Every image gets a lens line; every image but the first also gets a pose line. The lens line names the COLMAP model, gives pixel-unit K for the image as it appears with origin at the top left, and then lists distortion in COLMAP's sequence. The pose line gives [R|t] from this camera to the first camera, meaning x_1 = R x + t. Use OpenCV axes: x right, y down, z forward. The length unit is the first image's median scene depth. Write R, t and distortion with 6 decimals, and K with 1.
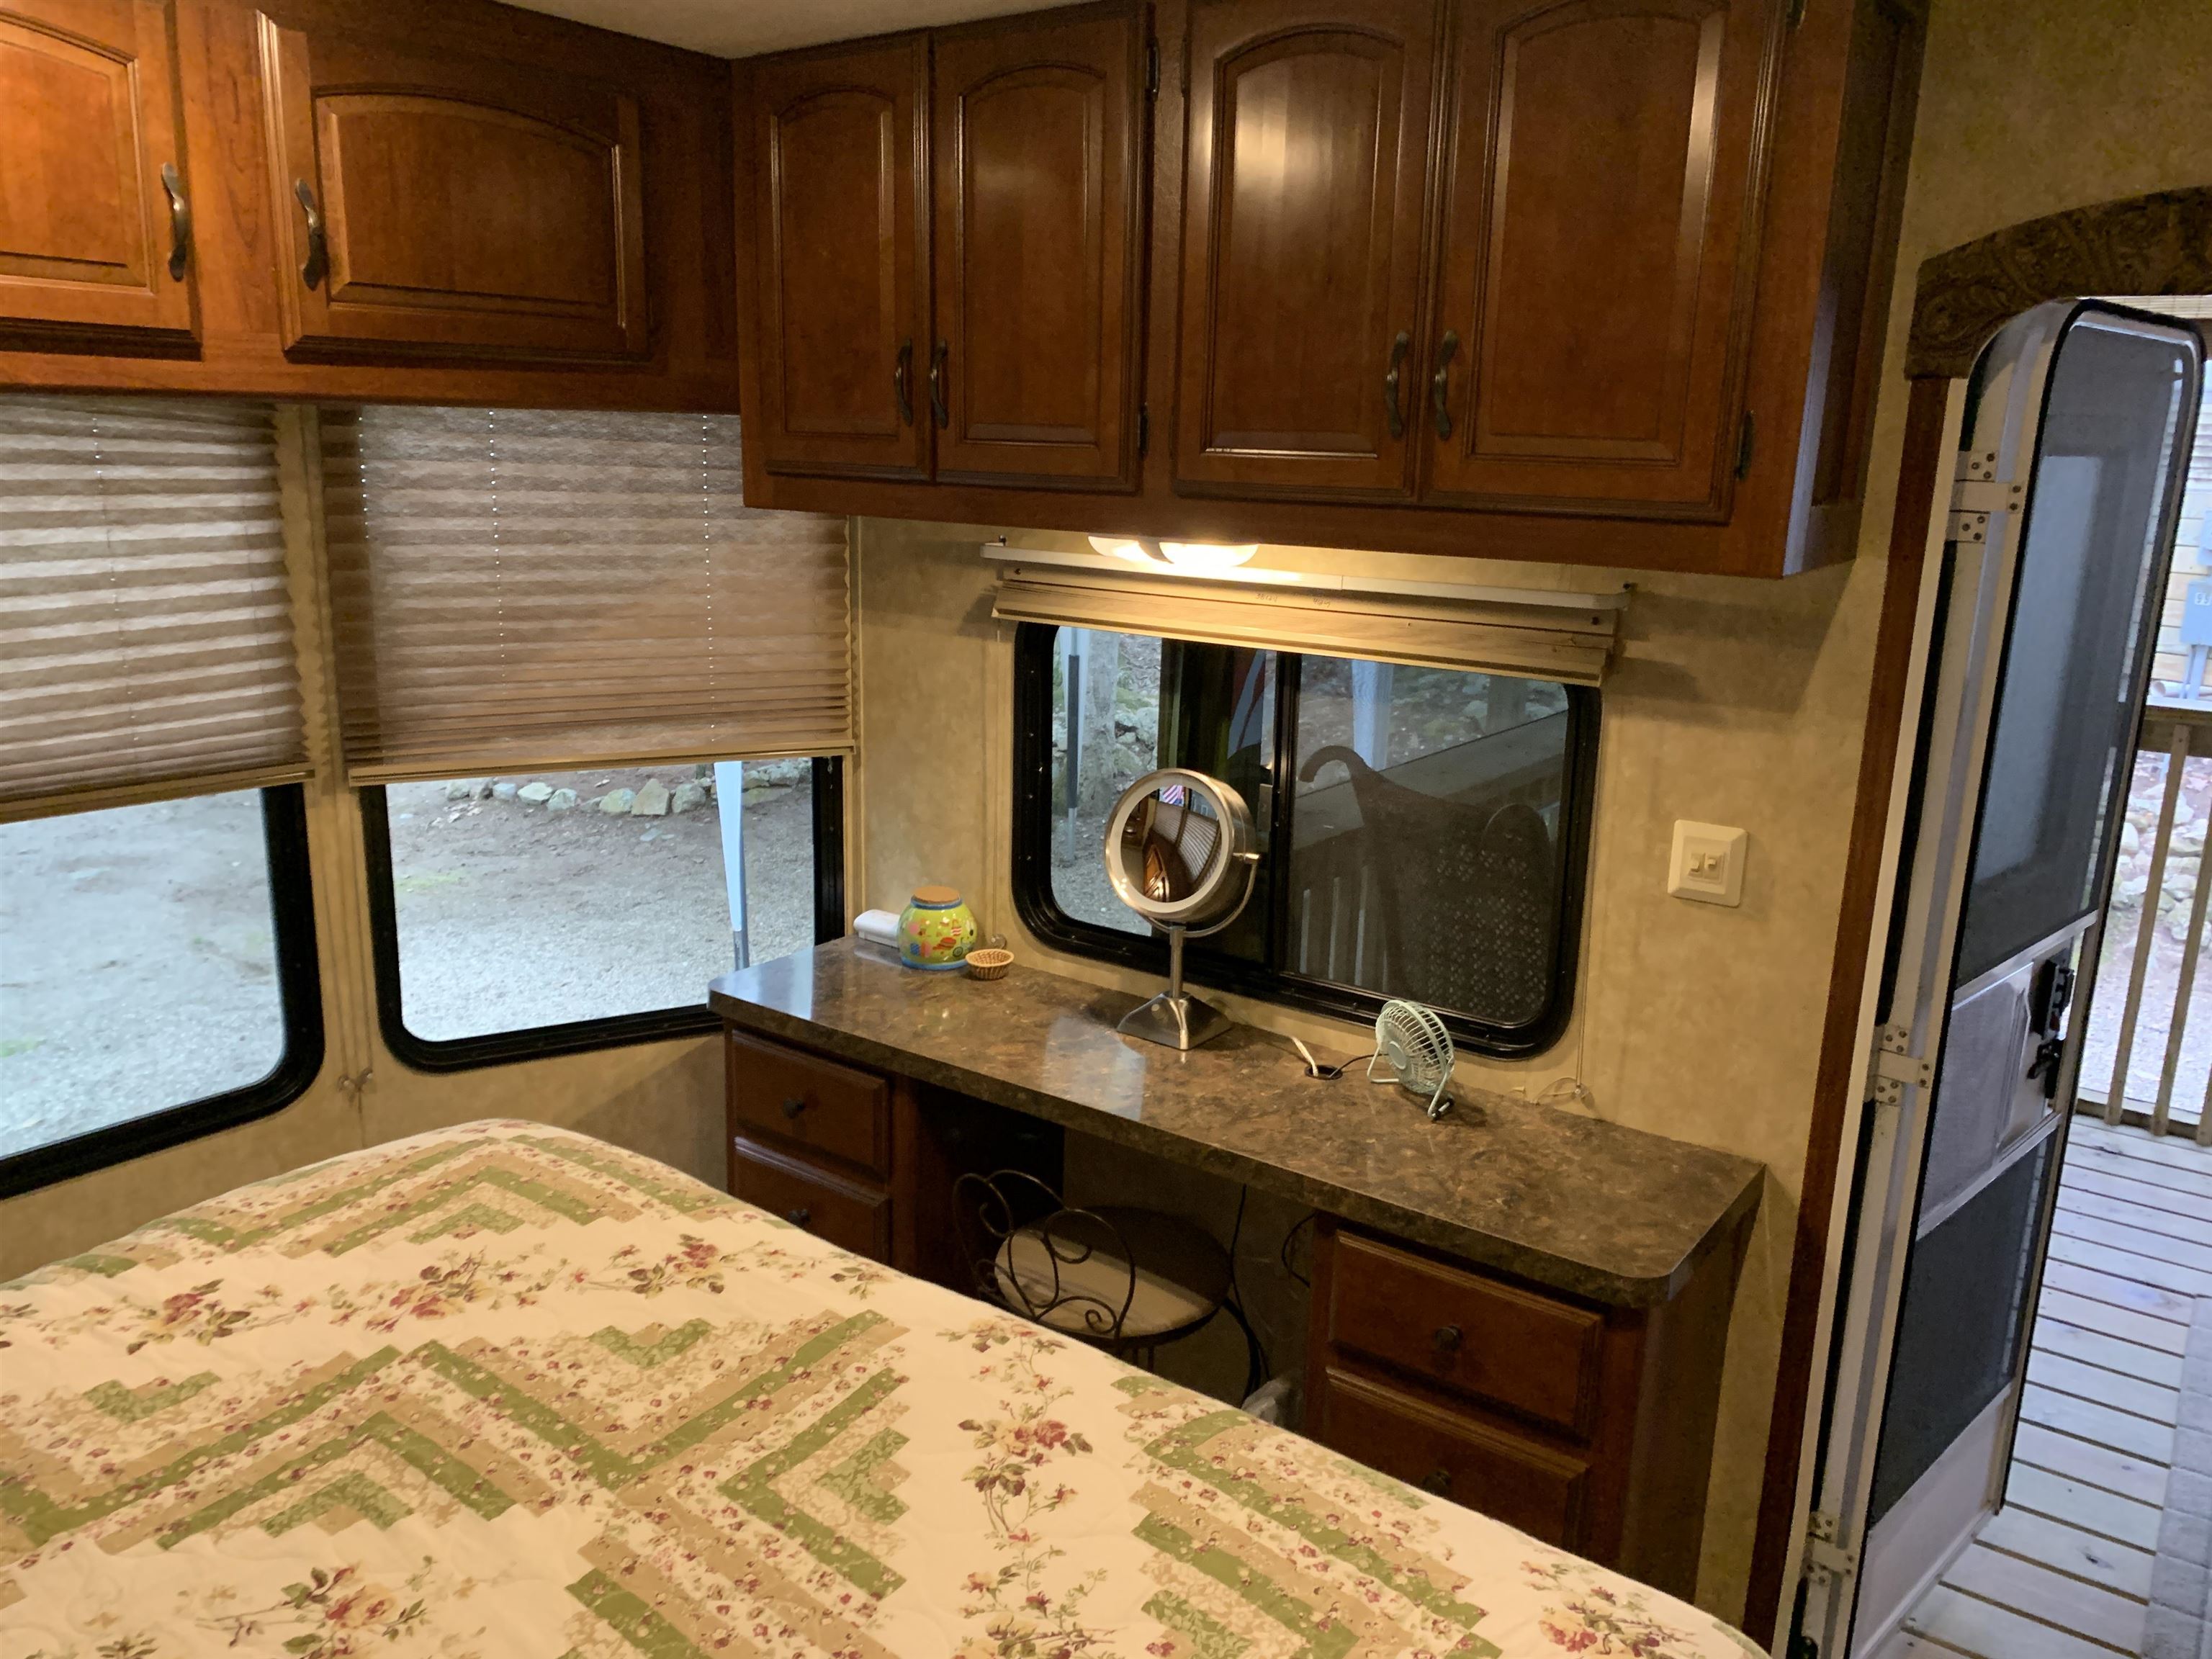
lens RADIAL K [[1668.2, 0, 1106.0], [0, 1668.2, 829.5], [0, 0, 1]] dist [-0.004250, 0.000858]
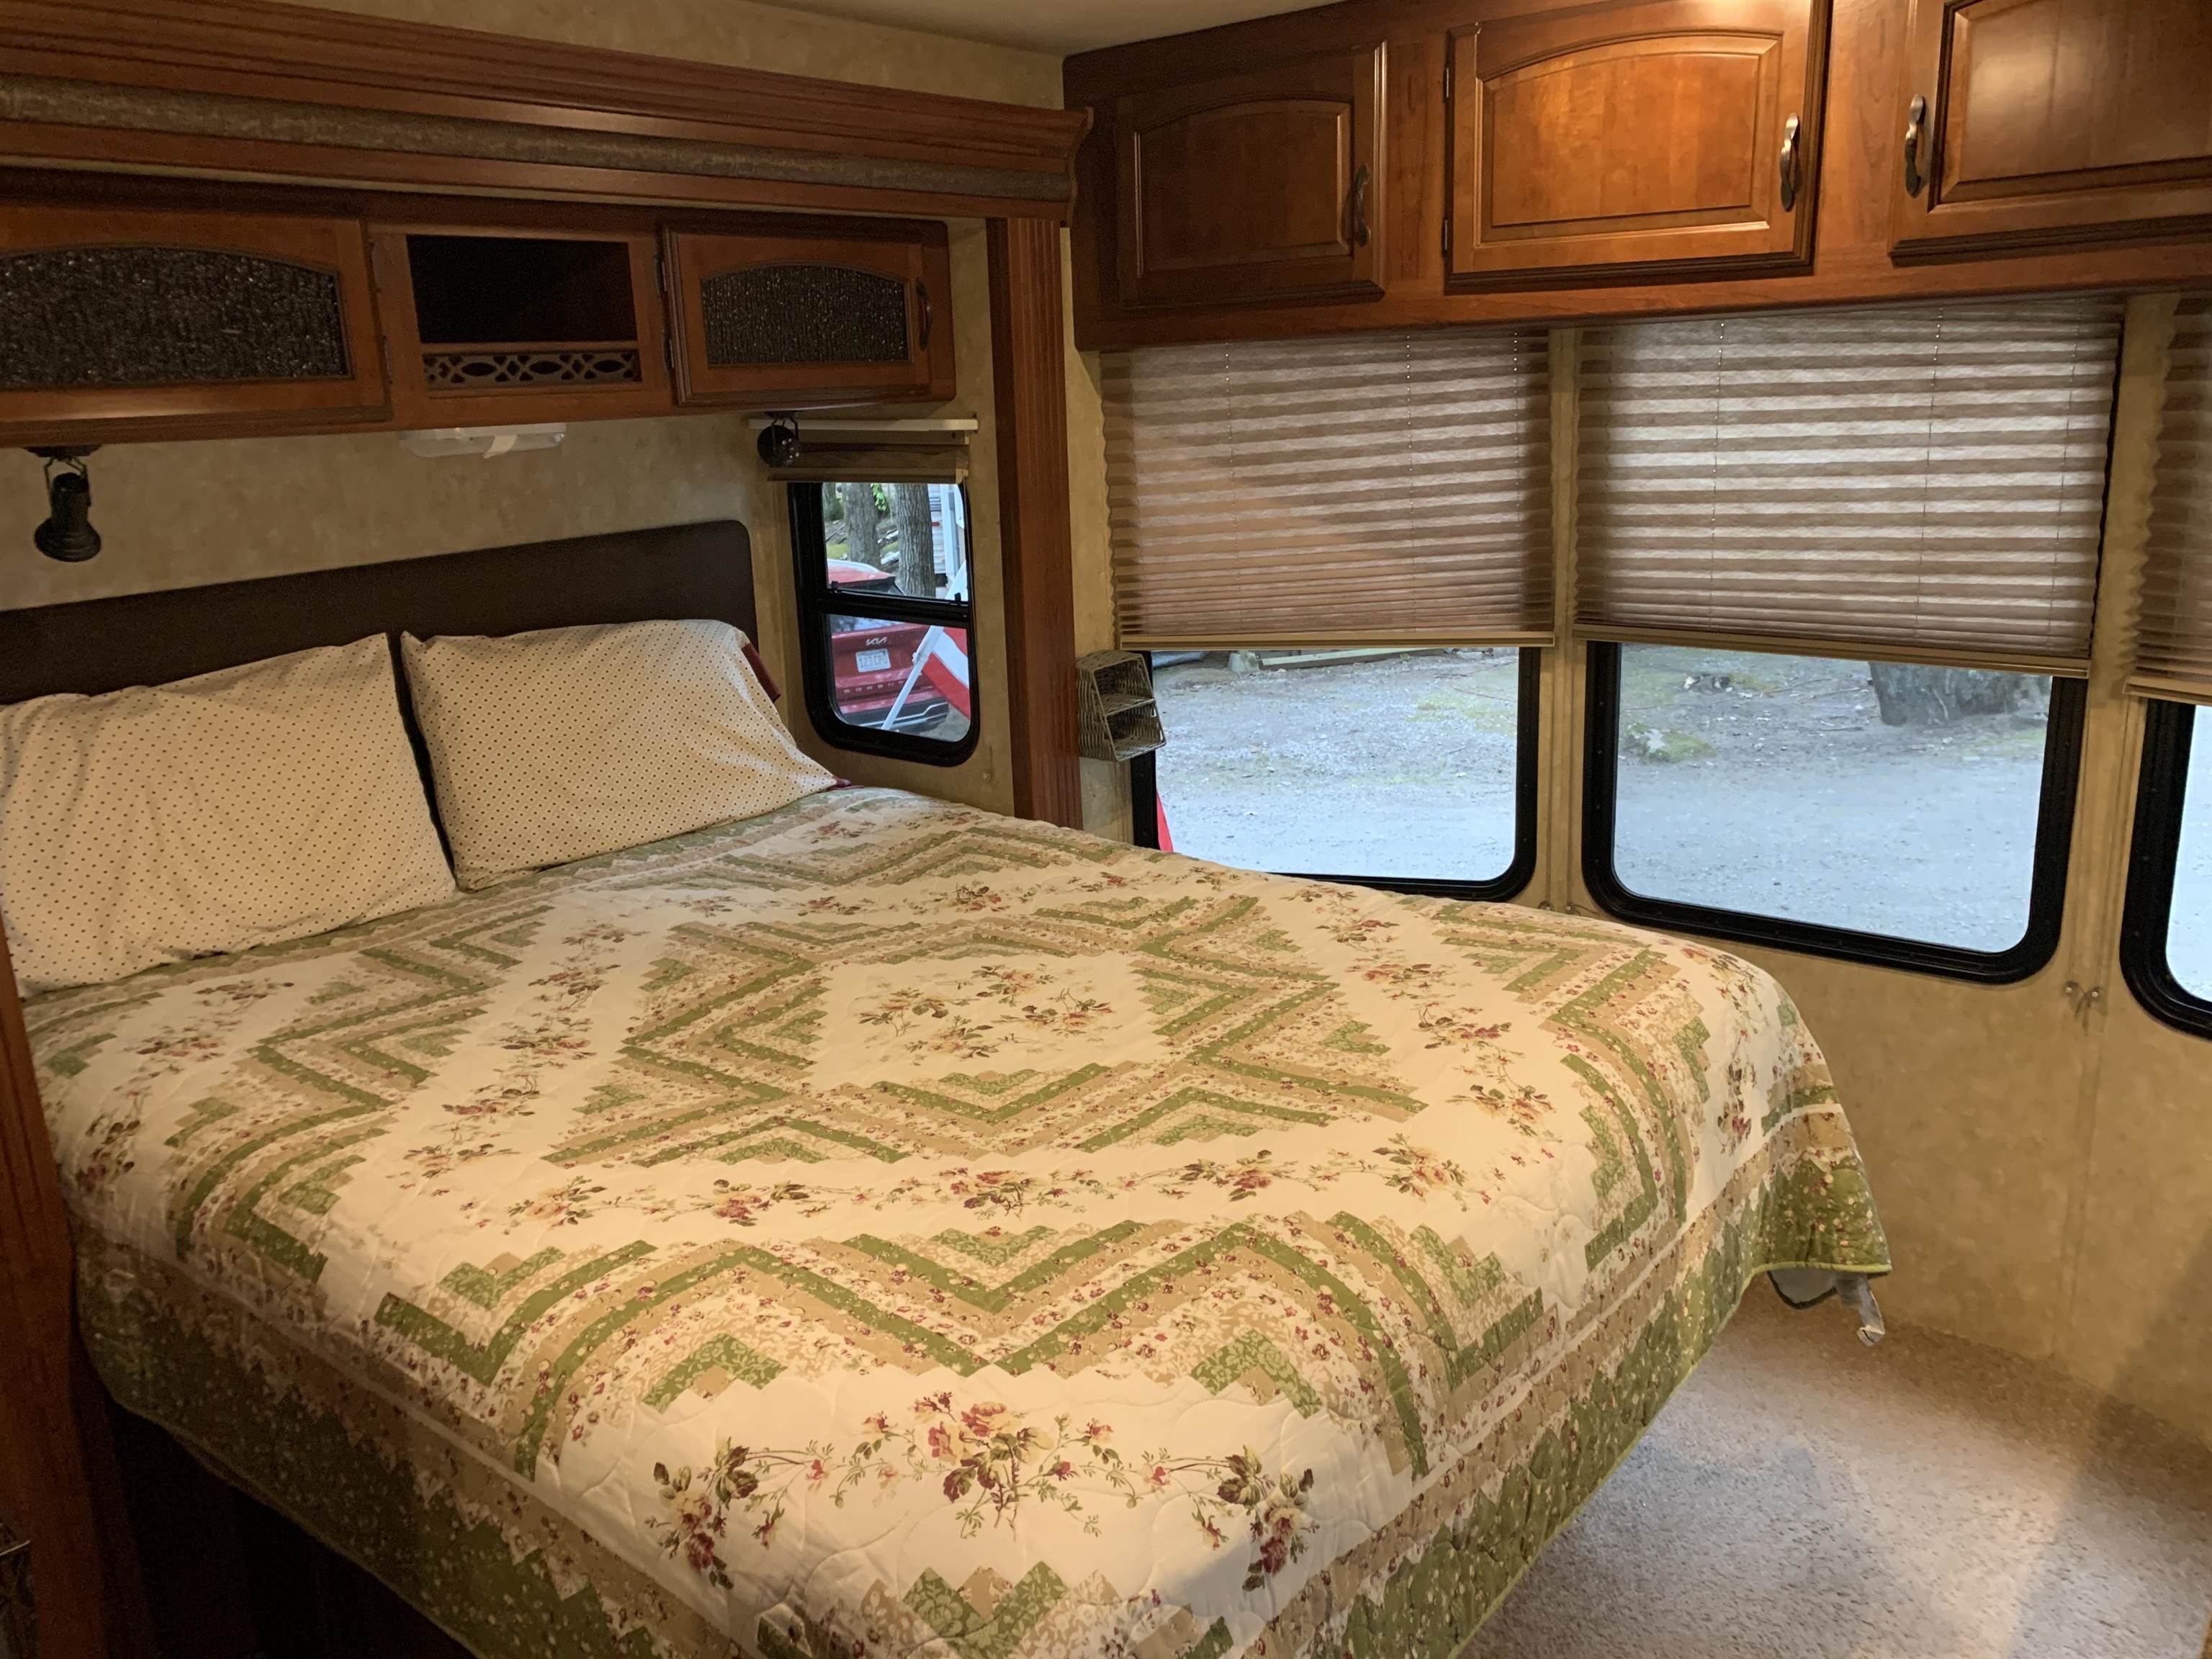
lens RADIAL K [[1706.3, 0, 1106.0], [0, 1706.3, 829.5], [0, 0, 1]] dist [0.008945, -0.008329]
pose [[-0.066787, 0.230929, -0.970676, 0.659863], [-0.192167, 0.951657, 0.239626, -0.087394], [0.979087, 0.202535, -0.019182, 0.529136]]
